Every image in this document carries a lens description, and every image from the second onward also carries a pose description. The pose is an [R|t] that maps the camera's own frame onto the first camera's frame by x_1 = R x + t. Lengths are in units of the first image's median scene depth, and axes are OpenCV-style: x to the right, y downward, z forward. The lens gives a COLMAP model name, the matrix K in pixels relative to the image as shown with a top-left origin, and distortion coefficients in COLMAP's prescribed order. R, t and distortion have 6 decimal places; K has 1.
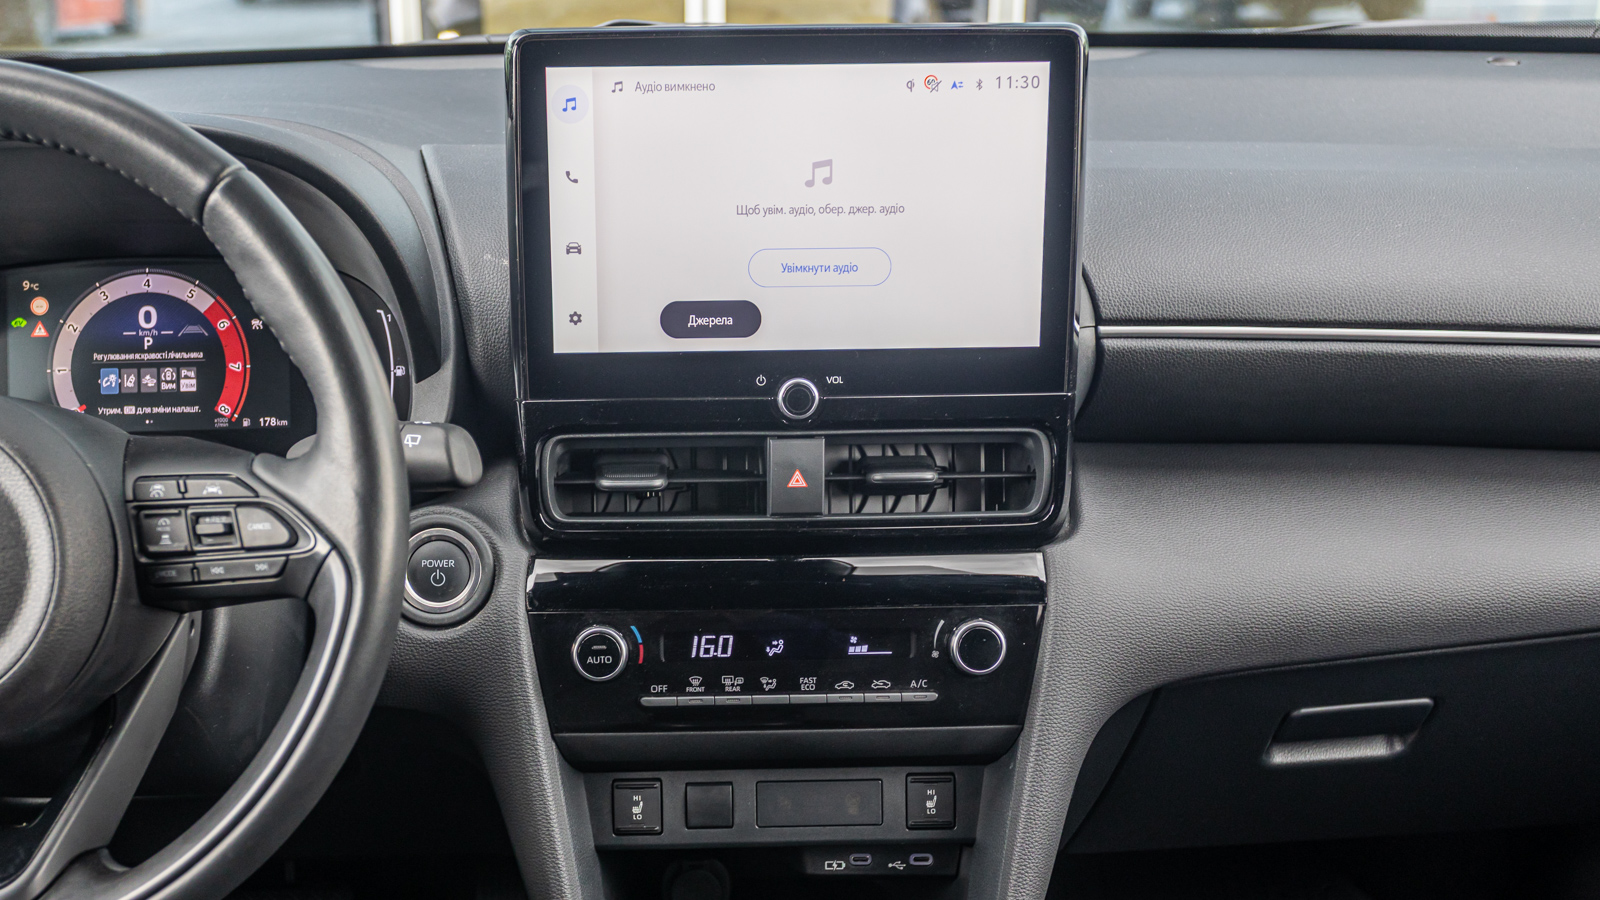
lens RADIAL K [[1687.1, 0, 692.4], [0, 1687.1, 581.2], [0, 0, 1]] dist [0.015811, -0.000430]
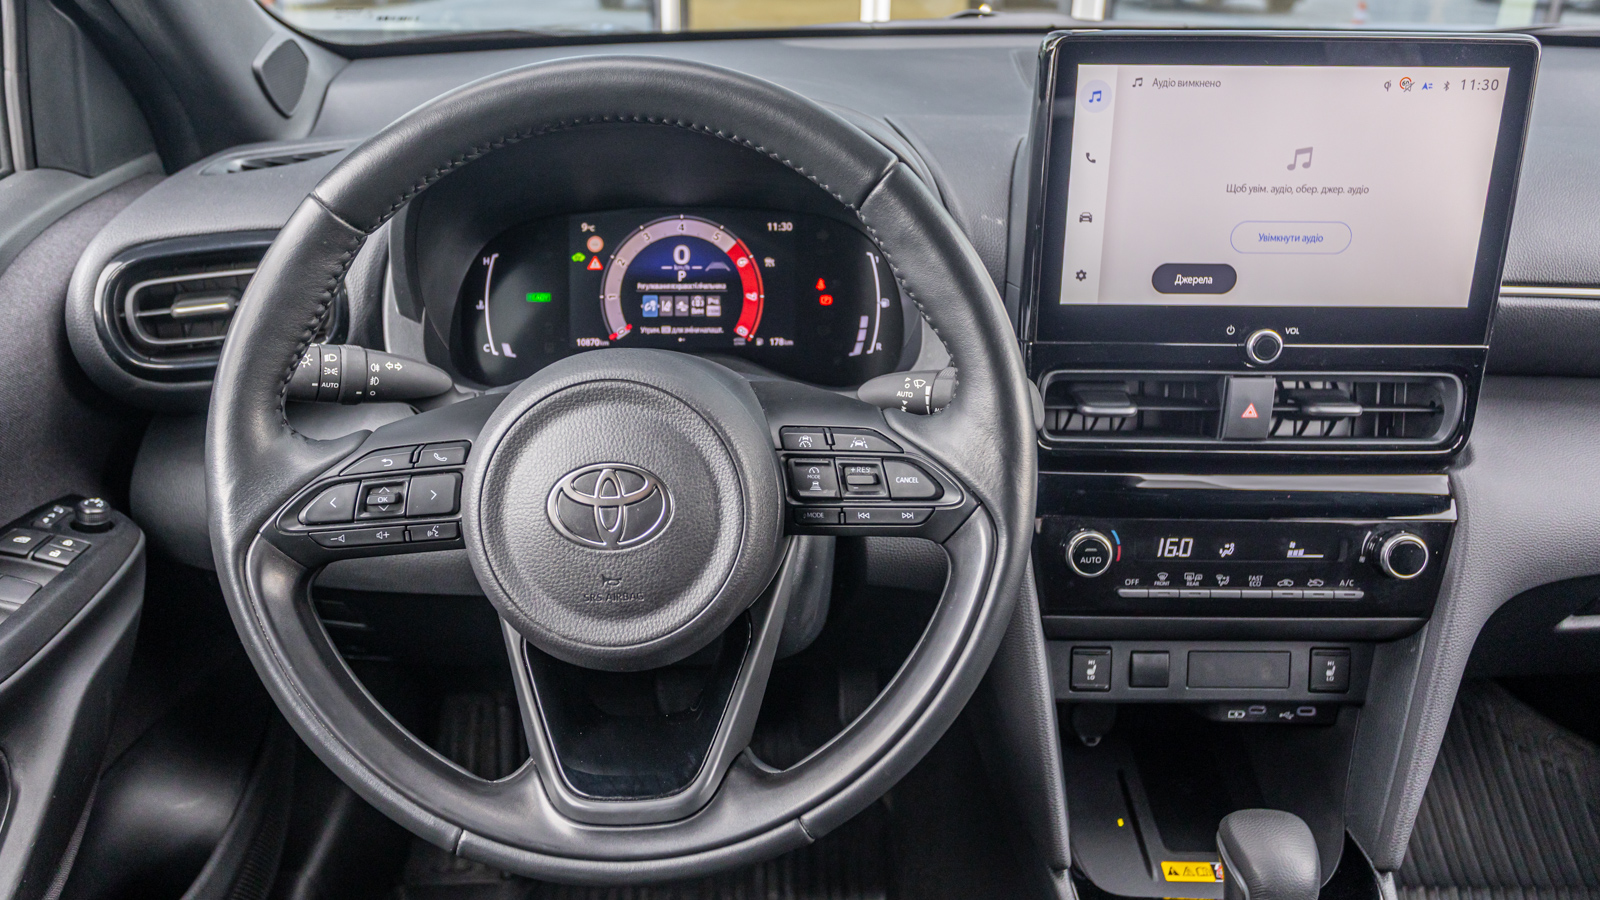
lens RADIAL K [[1125.1, 0, 796.5], [0, 1125.1, 420.3], [0, 0, 1]] dist [-0.000465, 0.001643]
pose [[0.999578, 0.024047, -0.016307, -0.252914], [-0.023374, 0.998917, 0.040233, -0.080053], [0.017257, -0.039835, 0.999057, 0.195597]]
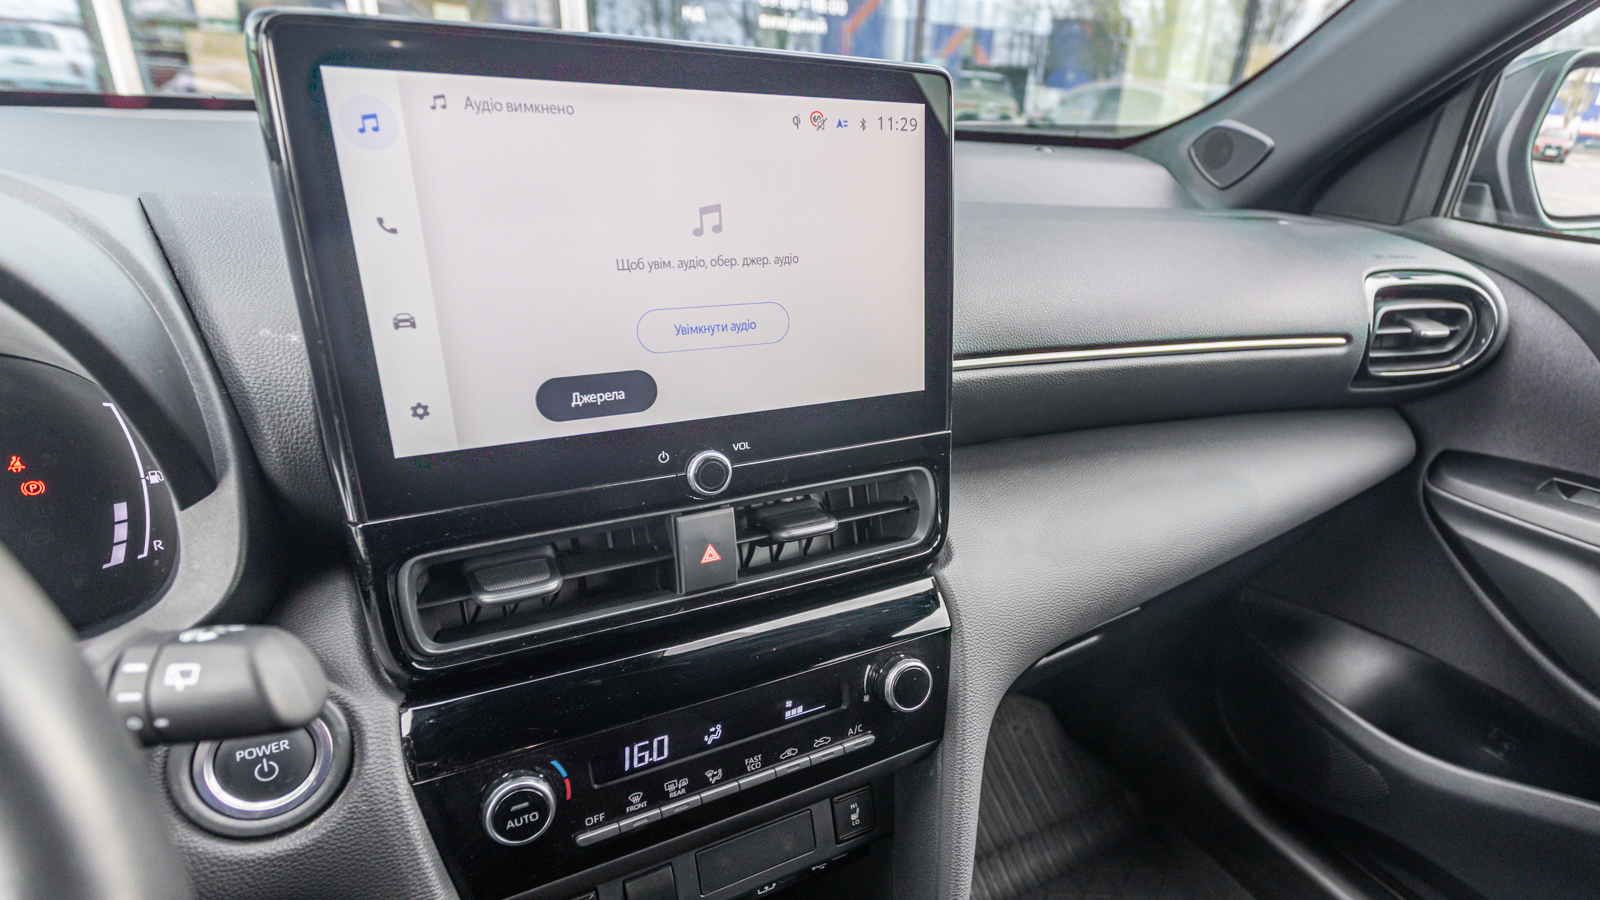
lens RADIAL K [[855.8, 0, 877.5], [0, 855.8, 493.4], [0, 0, 1]] dist [0.004806, 0.000082]
pose [[0.873701, -0.149517, 0.462917, -0.072997], [0.122257, 0.988541, 0.088541, -0.126404], [-0.470851, -0.020763, 0.881969, 0.548214]]
